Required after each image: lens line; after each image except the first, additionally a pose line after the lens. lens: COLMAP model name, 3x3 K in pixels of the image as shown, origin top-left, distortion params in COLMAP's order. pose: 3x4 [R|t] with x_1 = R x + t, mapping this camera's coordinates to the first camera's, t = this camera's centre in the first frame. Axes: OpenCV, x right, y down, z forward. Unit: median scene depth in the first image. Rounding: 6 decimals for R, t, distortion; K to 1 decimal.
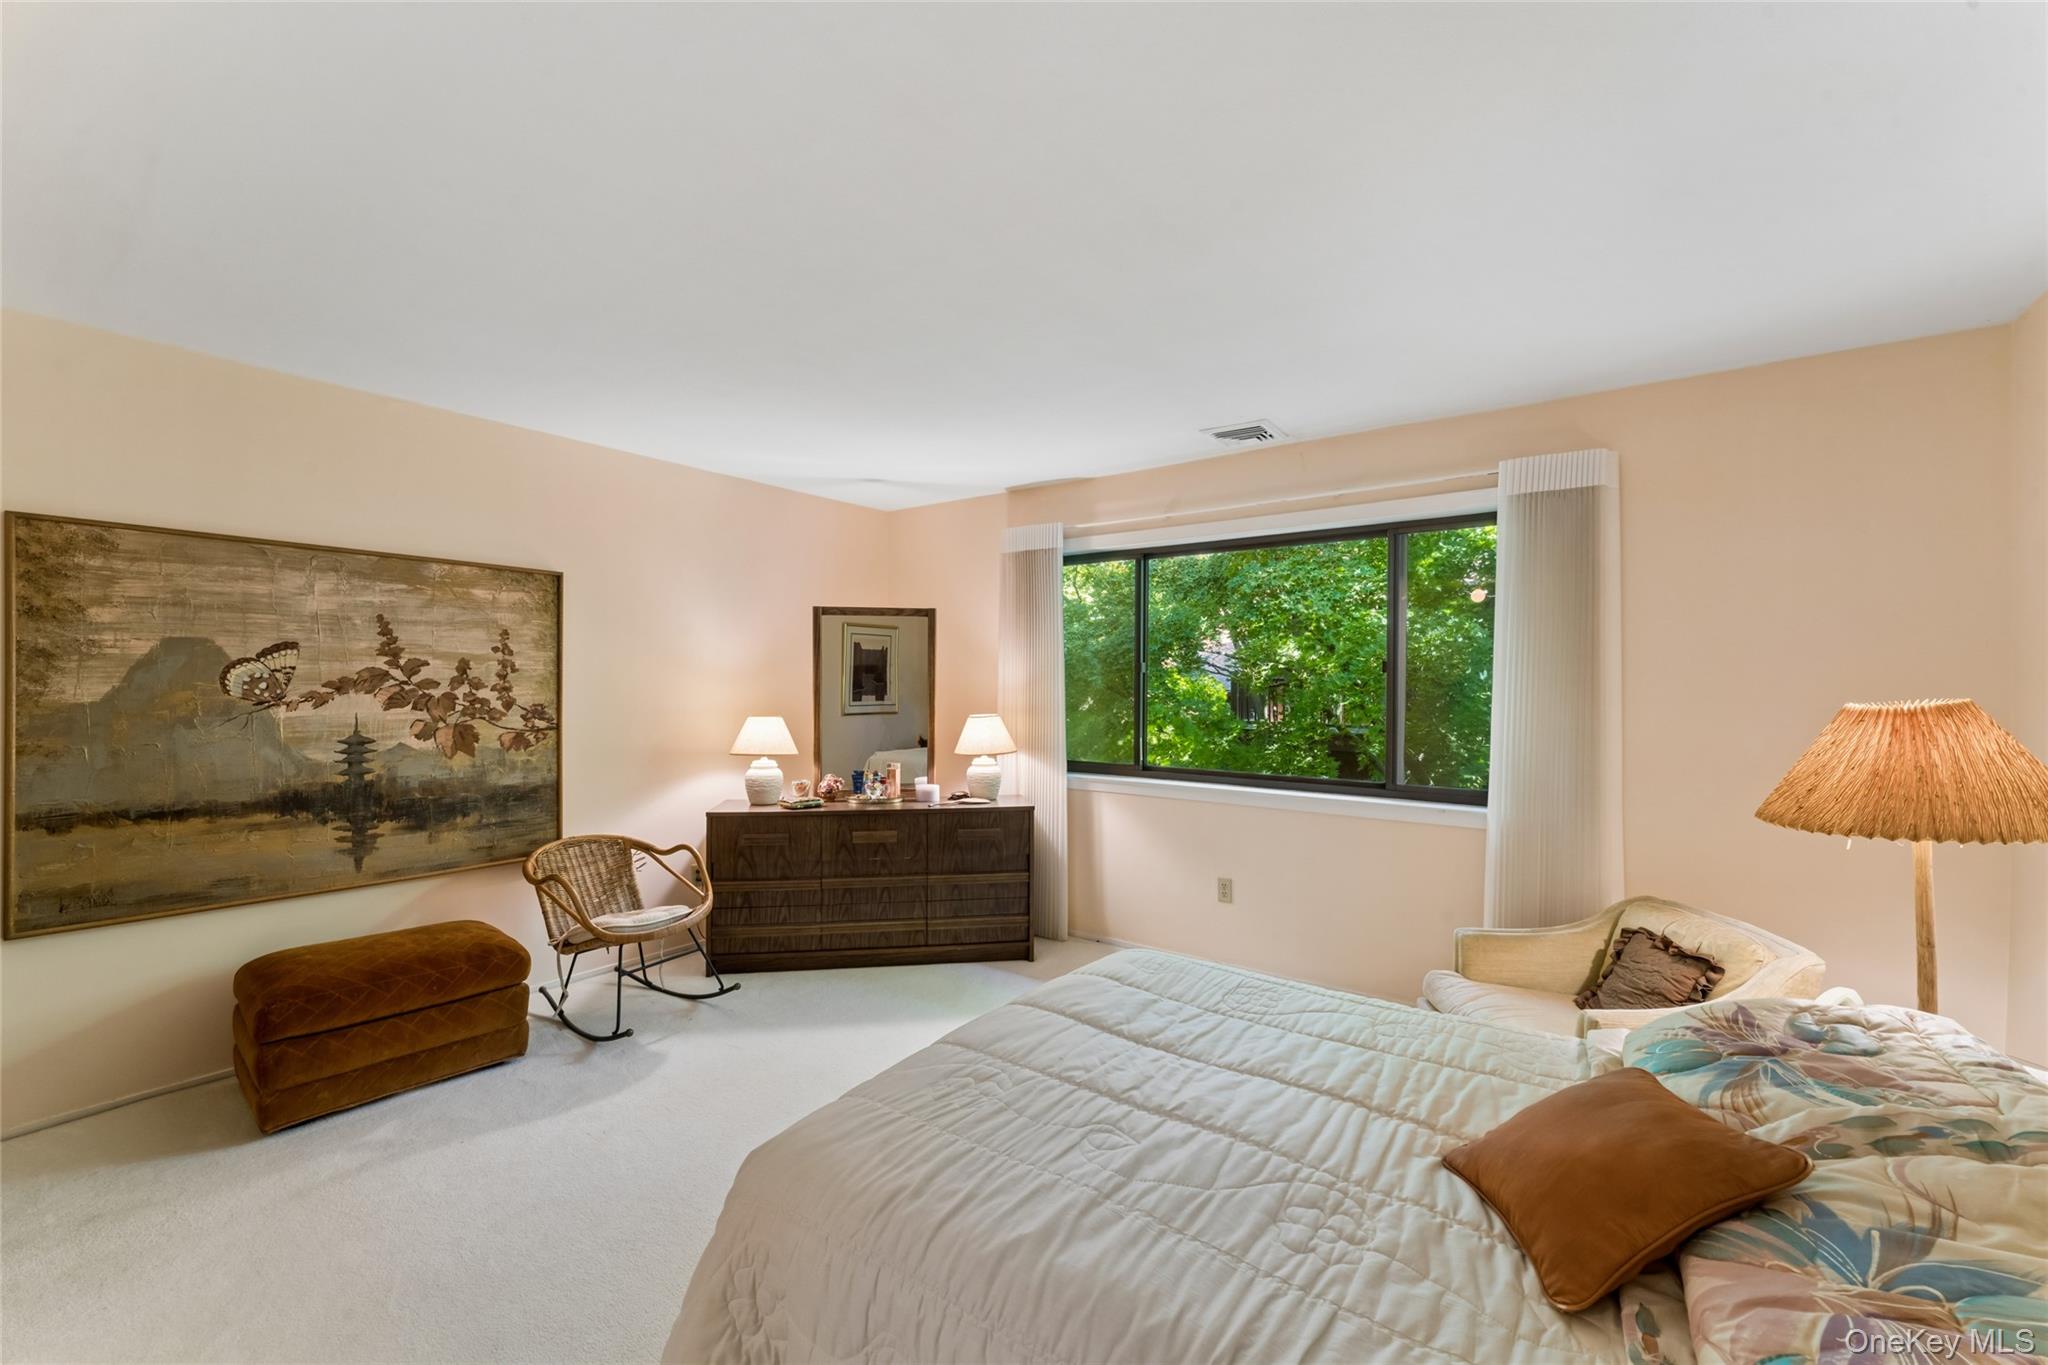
lens RADIAL K [[818.1, 0, 1017.6], [0, 818.1, 685.4], [0, 0, 1]] dist [-0.001026, 0.000153]
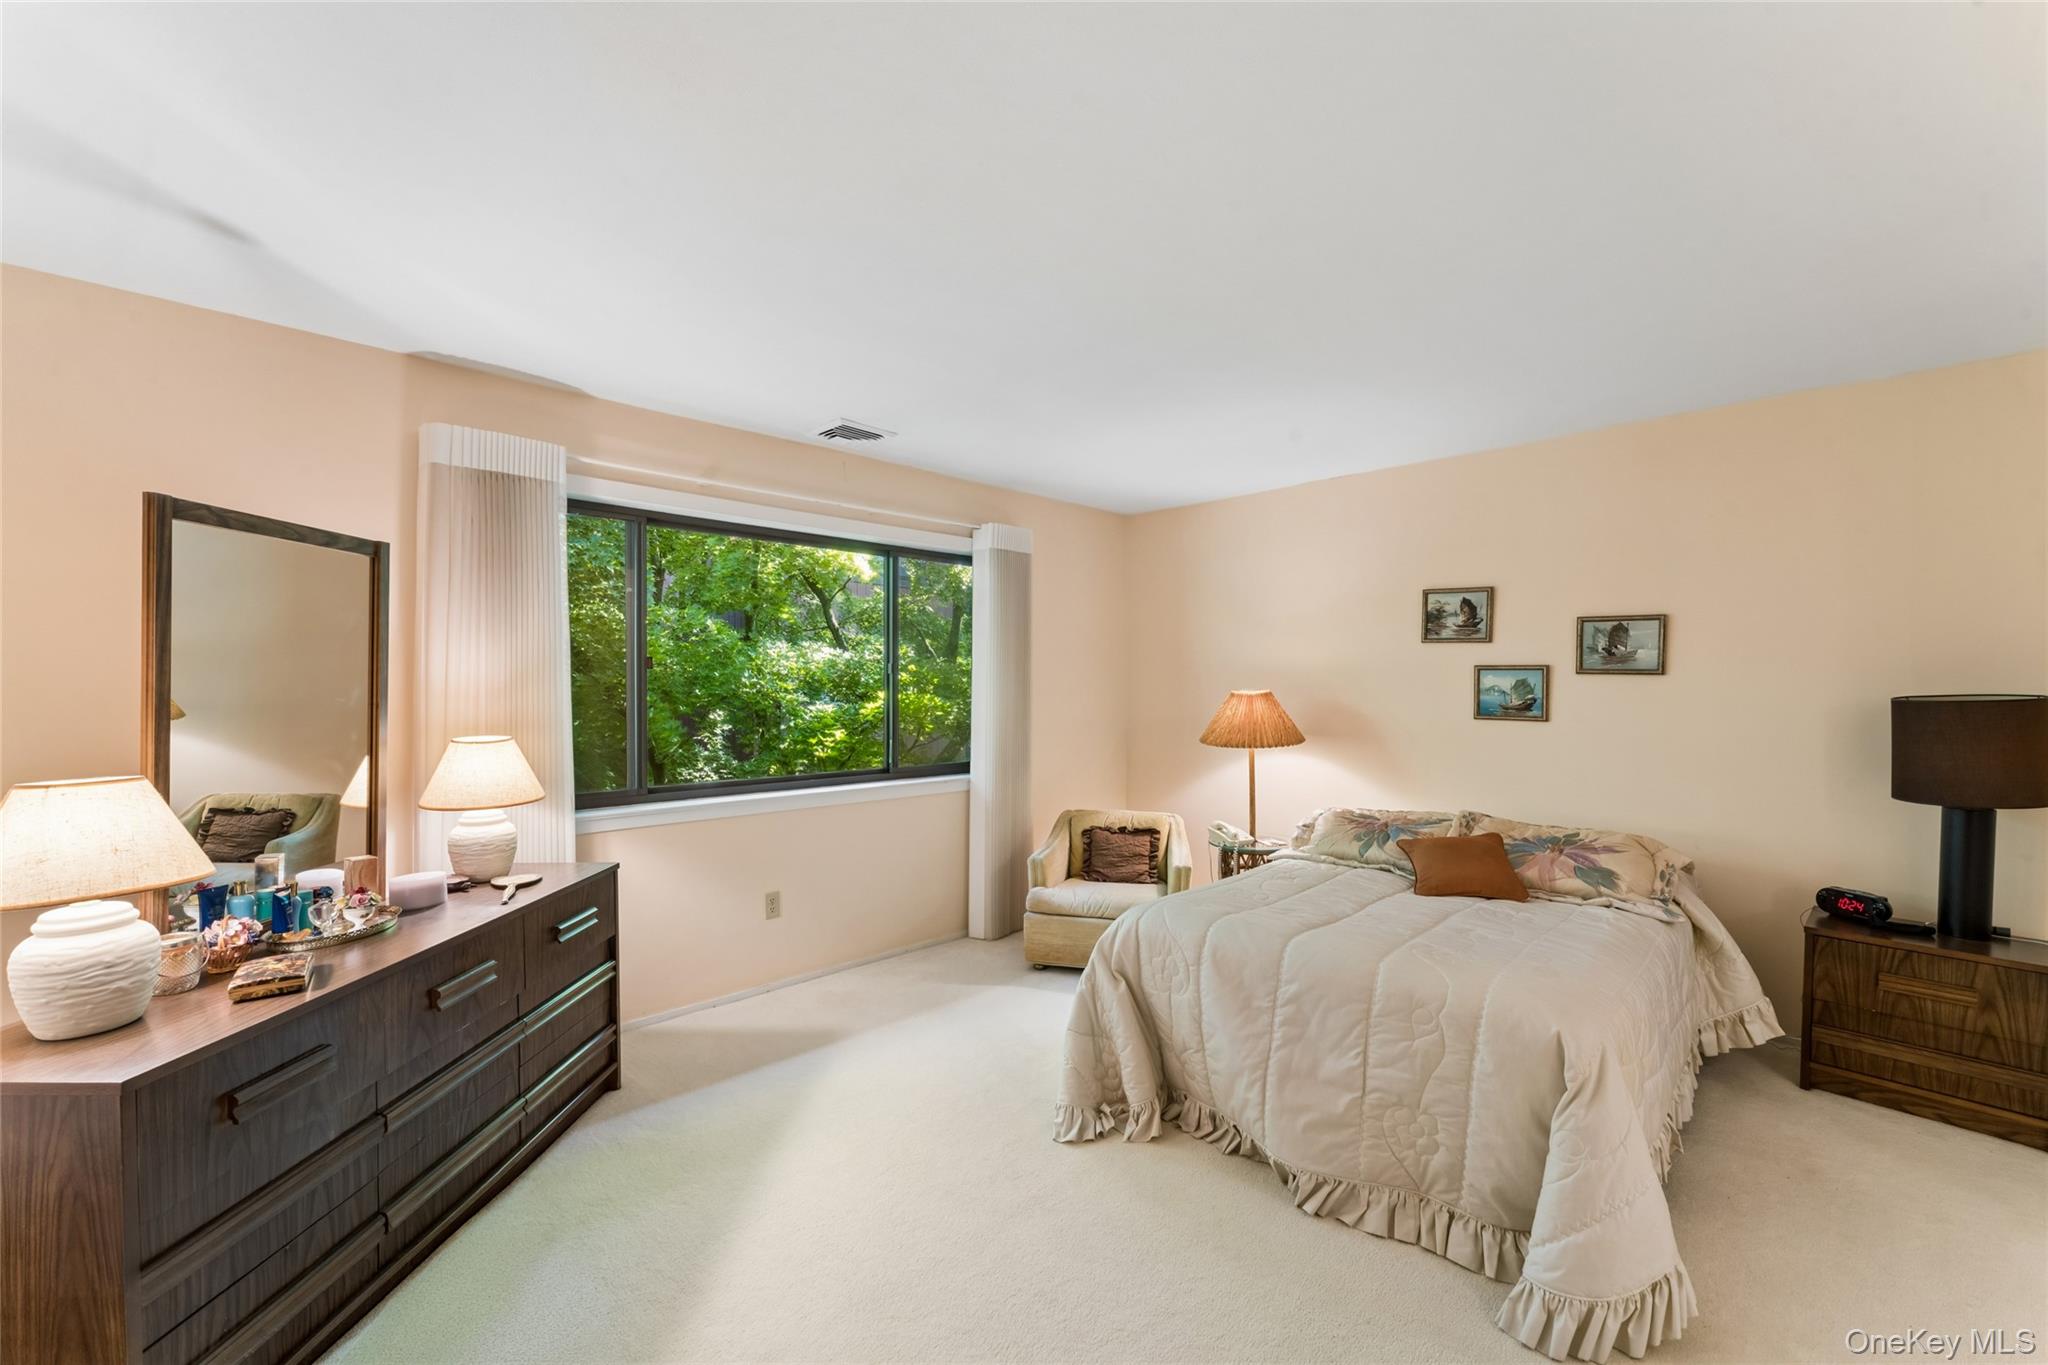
lens RADIAL K [[818.1, 0, 1016.1], [0, 818.1, 680.0], [0, 0, 1]] dist [-0.001026, 0.000153]
pose [[0.168331, -0.004171, 0.985722, -0.565767], [-0.001727, 0.999988, 0.004527, -0.008965], [-0.985729, -0.002464, 0.168322, 0.524644]]
